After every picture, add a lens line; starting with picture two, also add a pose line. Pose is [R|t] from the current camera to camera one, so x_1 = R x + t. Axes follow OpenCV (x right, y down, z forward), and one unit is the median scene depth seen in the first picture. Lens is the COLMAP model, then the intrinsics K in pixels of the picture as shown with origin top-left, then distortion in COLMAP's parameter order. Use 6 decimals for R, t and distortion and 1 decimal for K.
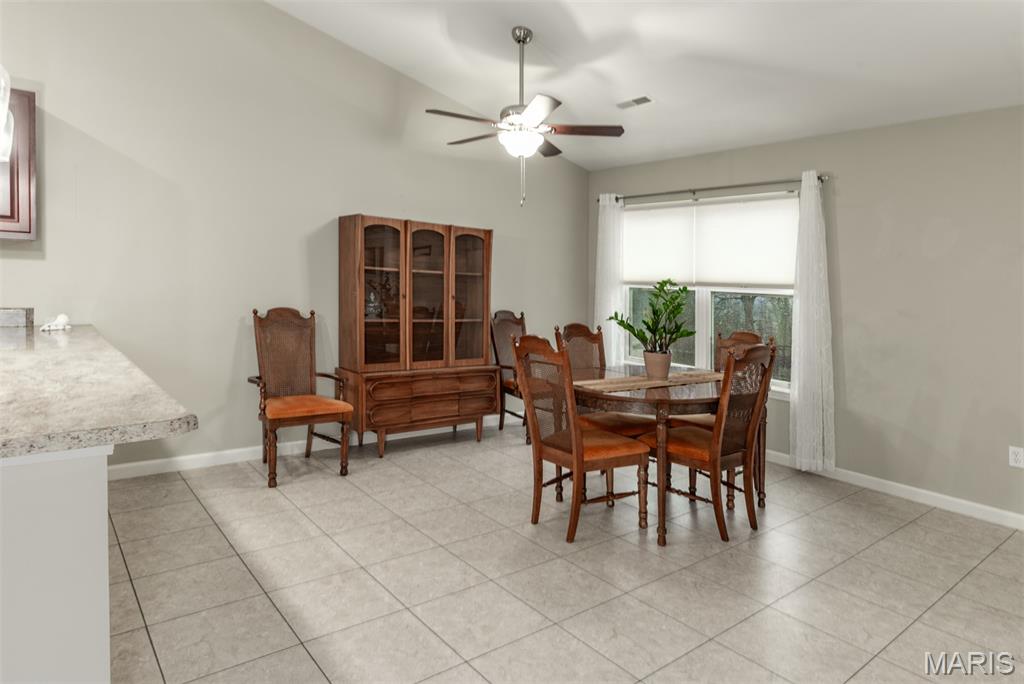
lens RADIAL K [[591.2, 0, 515.1], [0, 591.2, 309.2], [0, 0, 1]] dist [0.011695, -0.008832]
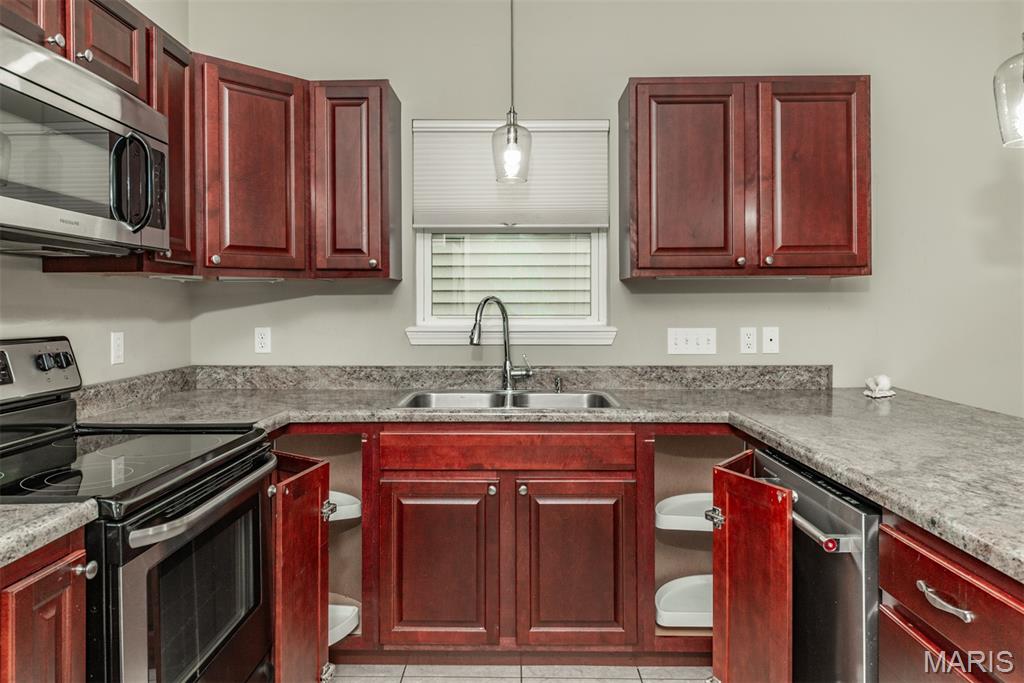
lens RADIAL K [[682.2, 0, 510.0], [0, 682.2, 317.0], [0, 0, 1]] dist [0.029678, -0.018126]
pose [[0.772175, -0.034977, -0.634446, -0.488577], [0.010821, 0.999063, -0.041908, -0.026852], [0.635318, 0.025496, 0.771830, 0.034435]]
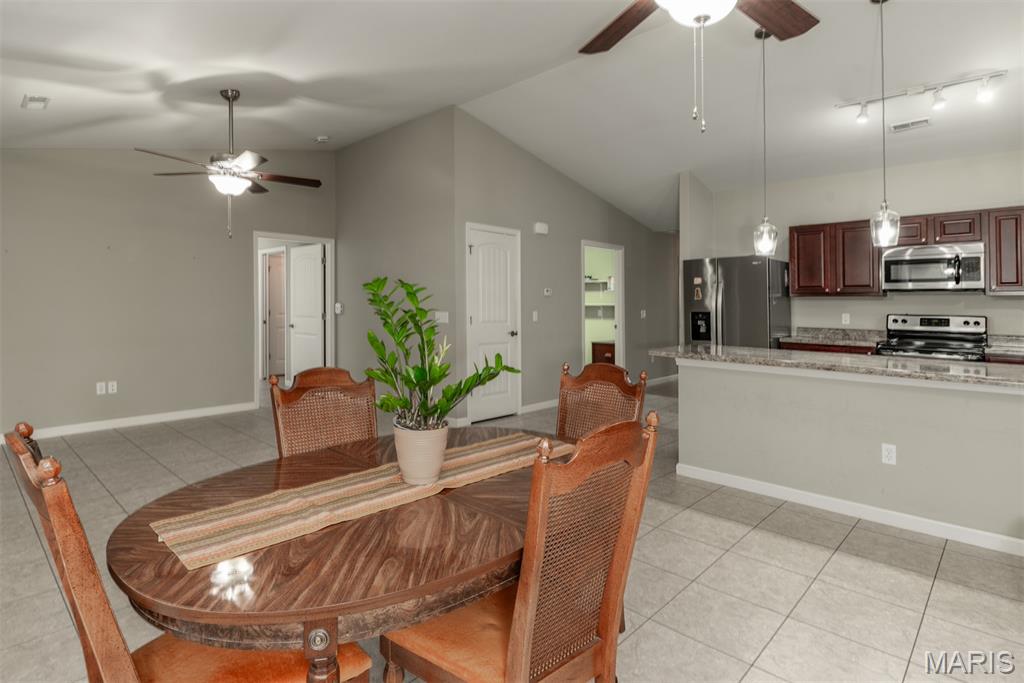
lens RADIAL K [[529.0, 0, 514.7], [0, 529.0, 287.1], [0, 0, 1]] dist [0.001295, -0.004919]
pose [[-0.989557, -0.055230, -0.133145, 0.215301], [-0.056565, 0.998379, 0.006265, -0.051964], [0.132583, 0.013731, -0.991077, 1.359014]]
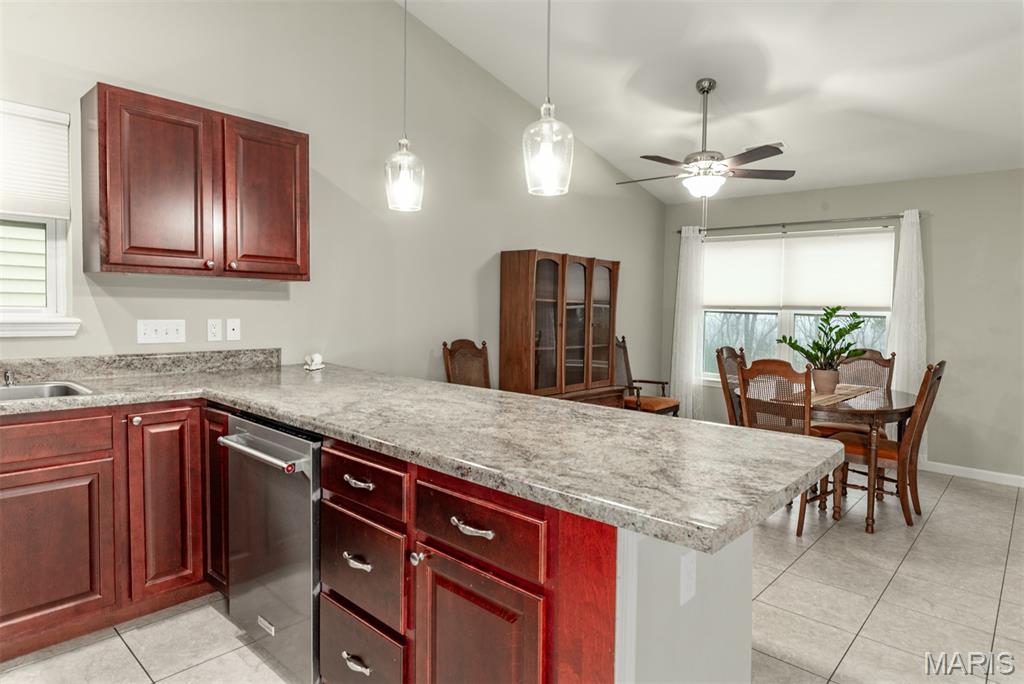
lens RADIAL K [[591.2, 0, 511.7], [0, 591.2, 339.6], [0, 0, 1]] dist [0.011695, -0.008832]
pose [[0.989972, -0.028577, 0.138345, -0.483995], [0.025809, 0.999430, 0.021759, -0.024263], [-0.138888, -0.017970, 0.990145, -0.047744]]
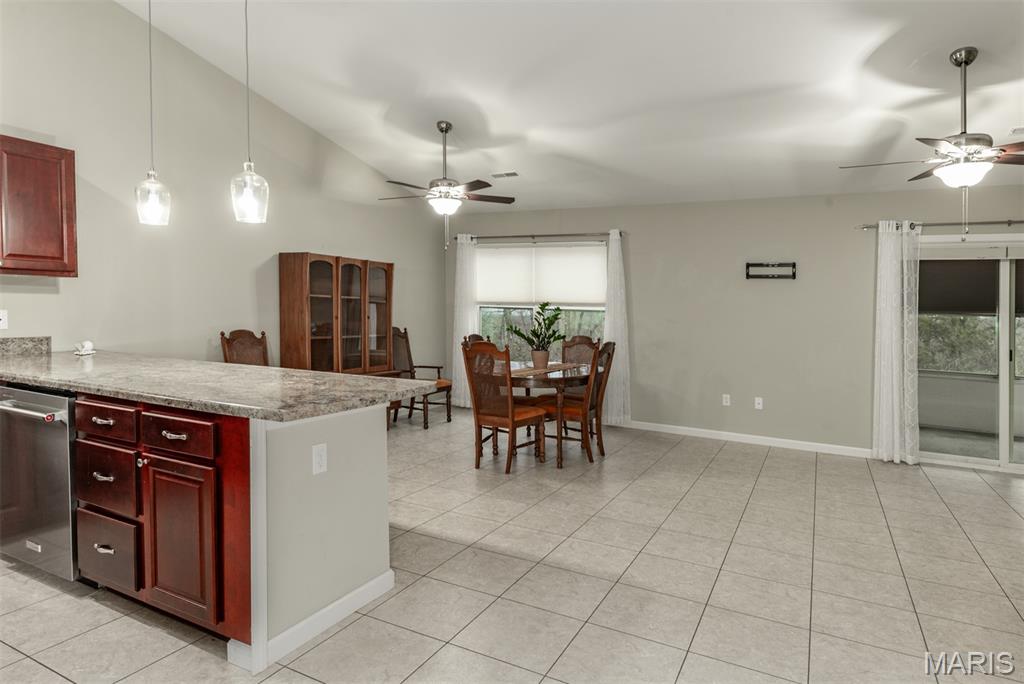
lens RADIAL K [[591.2, 0, 508.8], [0, 591.2, 342.5], [0, 0, 1]] dist [0.011695, -0.008832]
pose [[0.919450, -0.041140, 0.391049, -0.391126], [0.028102, 0.998844, 0.039008, -0.008715], [-0.392202, -0.024877, 0.919543, -0.328658]]
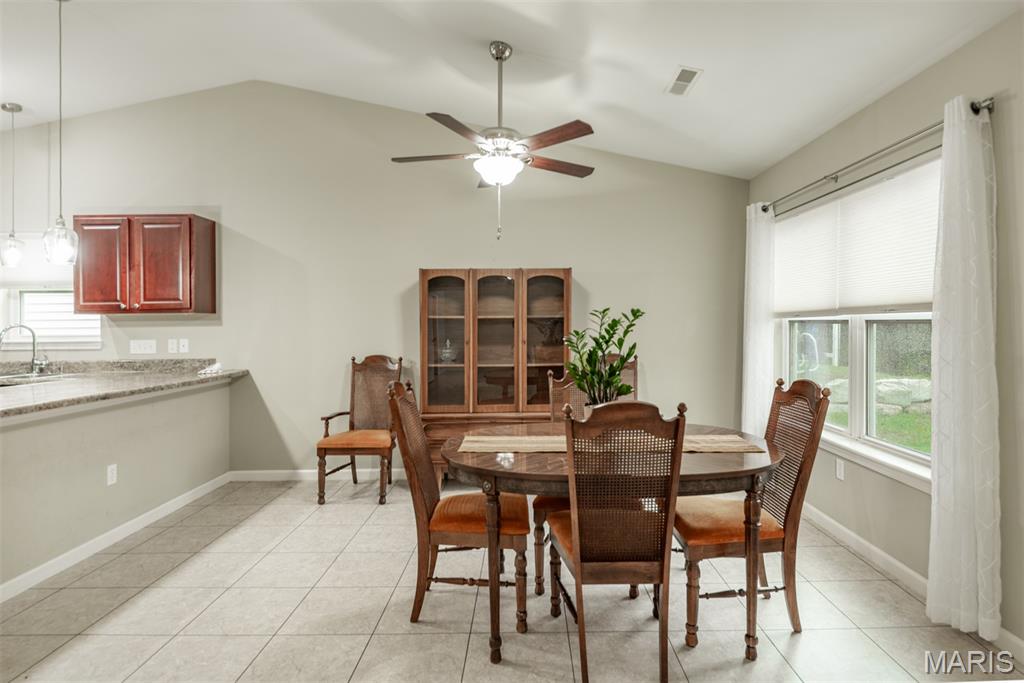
lens RADIAL K [[529.0, 0, 528.4], [0, 529.0, 352.2], [0, 0, 1]] dist [0.001295, -0.004919]
pose [[0.783384, -0.020844, -0.621188, 0.543514], [0.018913, 0.999774, -0.009696, 0.008326], [0.621250, -0.004153, 0.783601, 0.382103]]
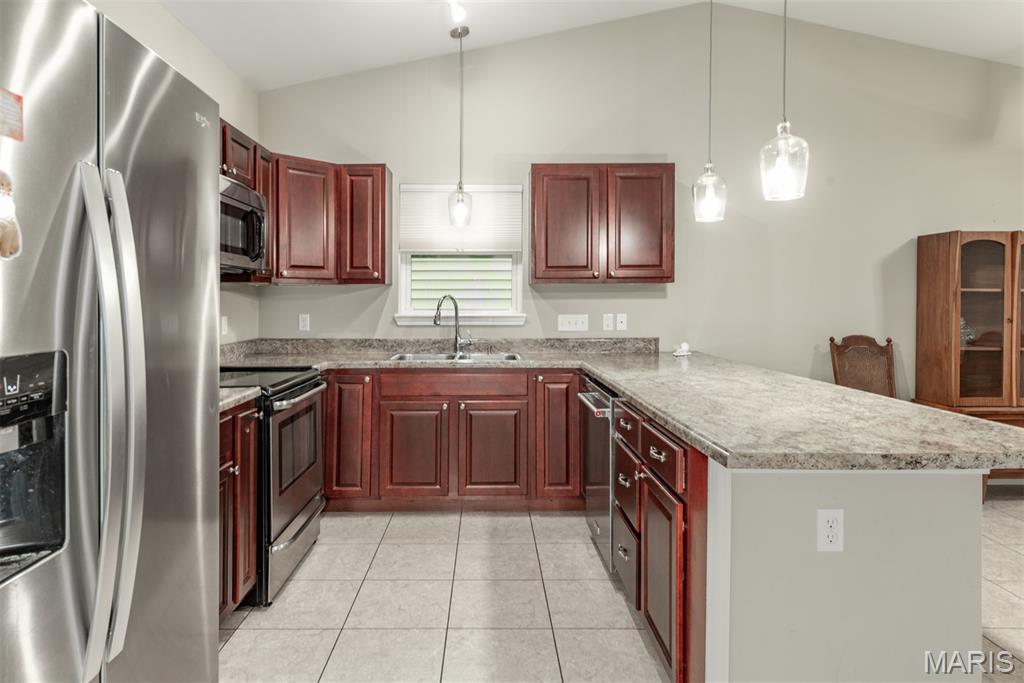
lens RADIAL K [[591.2, 0, 481.8], [0, 591.2, 332.5], [0, 0, 1]] dist [0.011695, -0.008832]
pose [[0.774054, -0.011503, -0.633015, -0.269824], [0.010104, 0.999932, -0.005815, -0.008045], [0.633039, -0.001895, 0.774118, -0.172792]]
